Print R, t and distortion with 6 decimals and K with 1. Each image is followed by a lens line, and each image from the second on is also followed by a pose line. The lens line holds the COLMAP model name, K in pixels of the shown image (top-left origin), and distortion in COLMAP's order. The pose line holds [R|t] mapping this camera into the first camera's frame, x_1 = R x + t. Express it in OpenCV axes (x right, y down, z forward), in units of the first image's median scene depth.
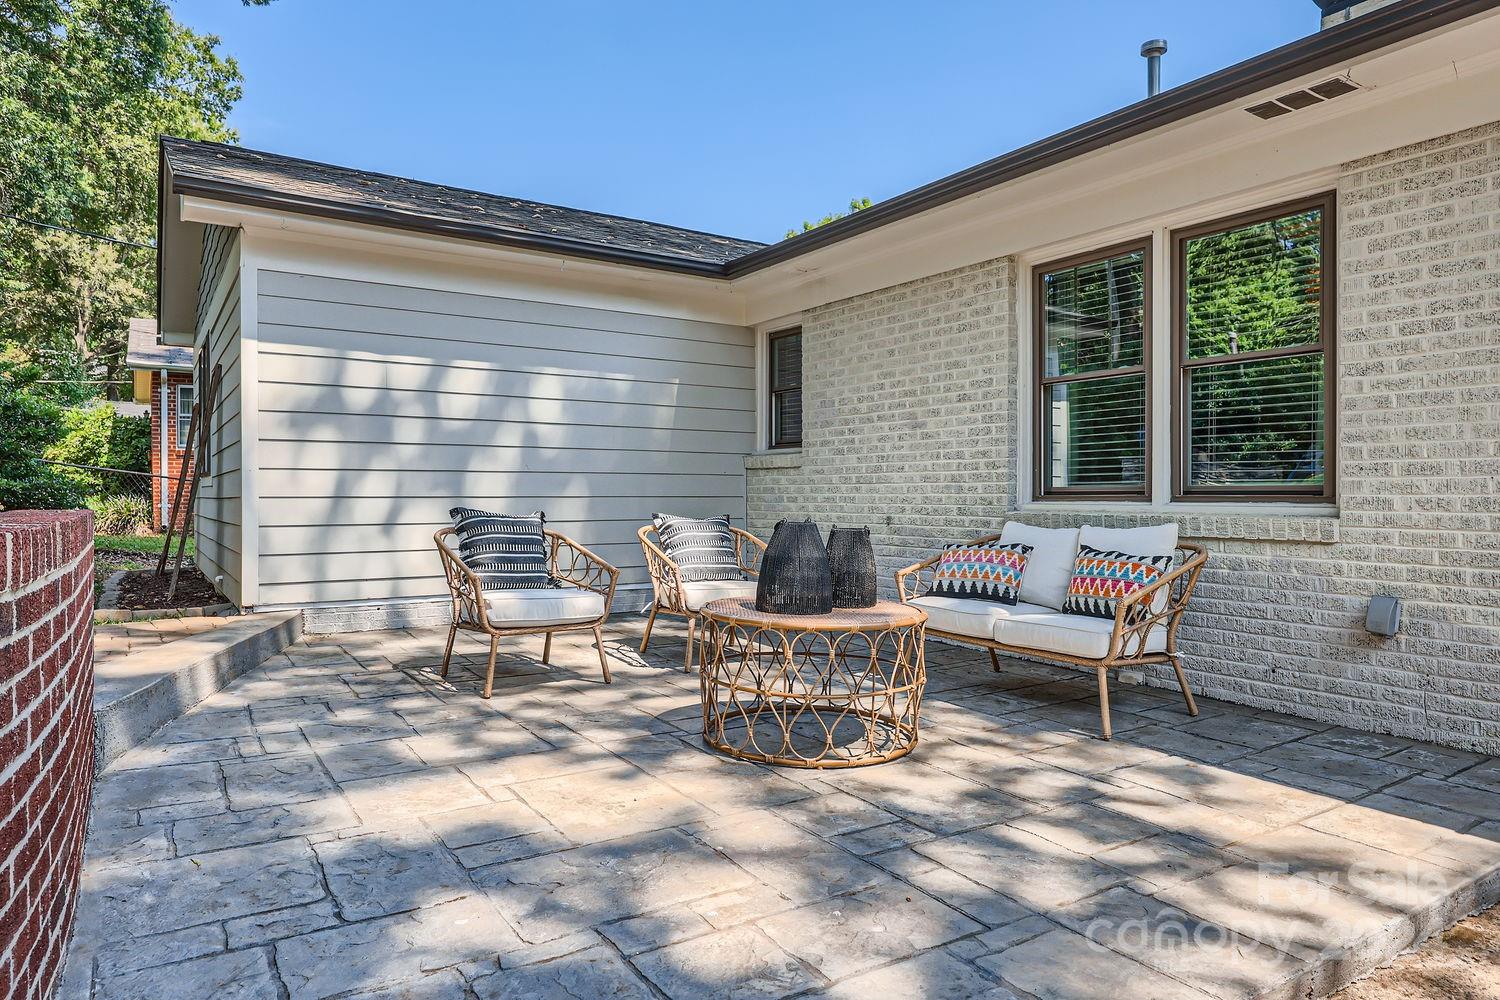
lens RADIAL K [[935.5, 0, 750.0], [0, 935.5, 500.0], [0, 0, 1]] dist [-0.001563, -0.000319]
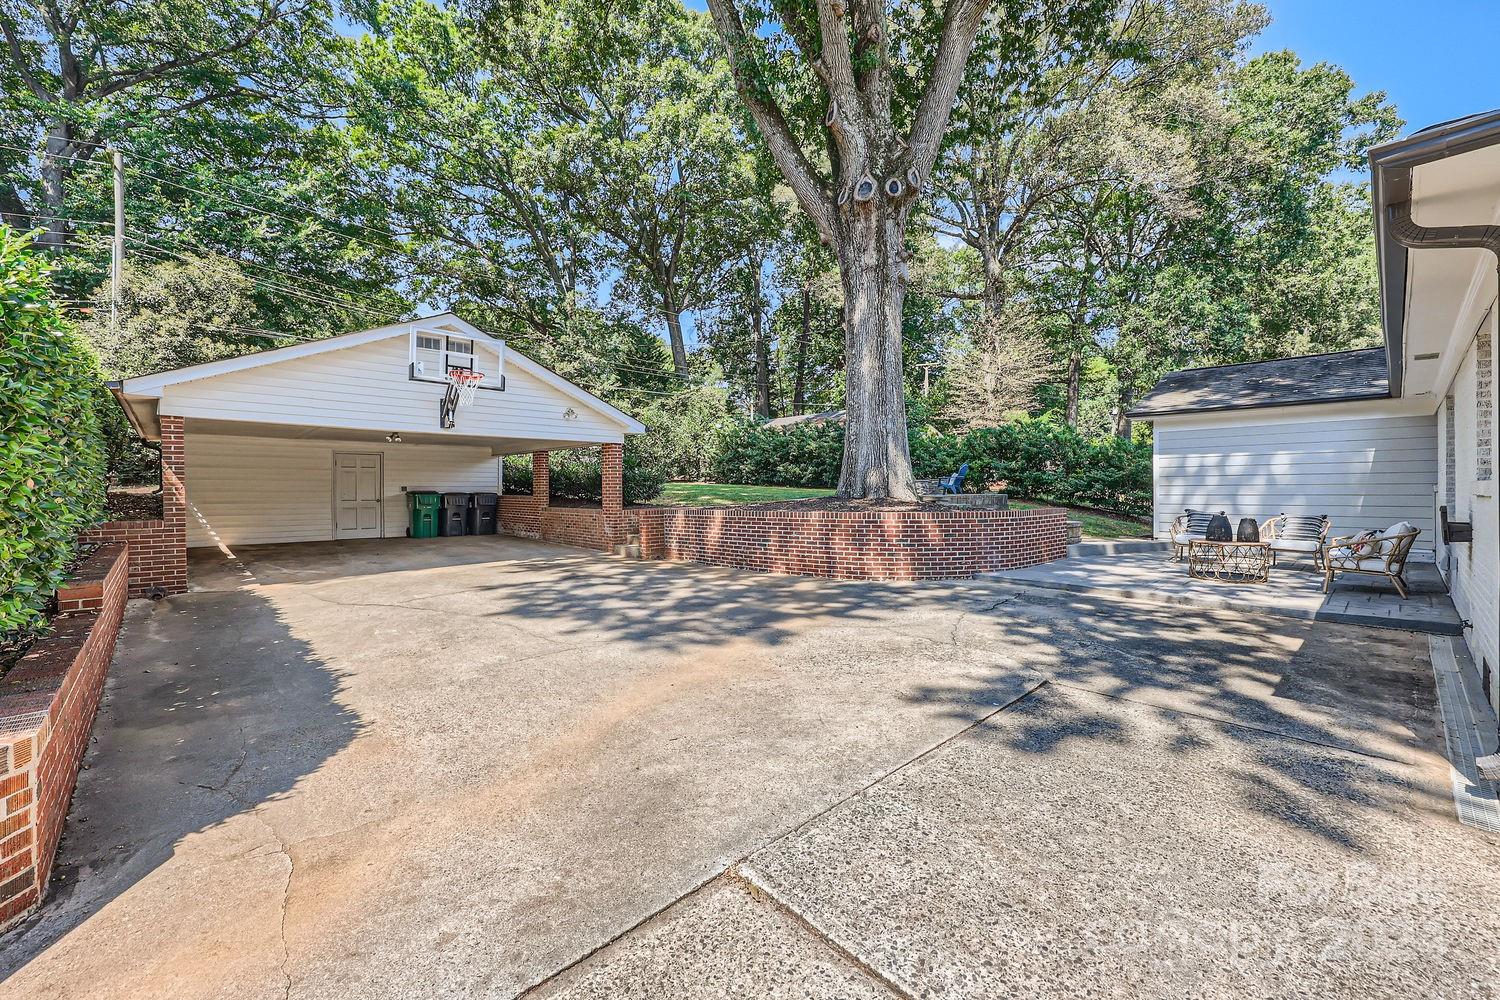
lens RADIAL K [[612.9, 0, 750.0], [0, 612.9, 500.0], [0, 0, 1]] dist [-0.000296, 0.000009]
pose [[0.182006, 0.011971, -0.983225, 1.111010], [-0.006756, 0.999918, 0.010924, -0.025640], [0.983274, 0.004655, 0.182072, -0.636930]]
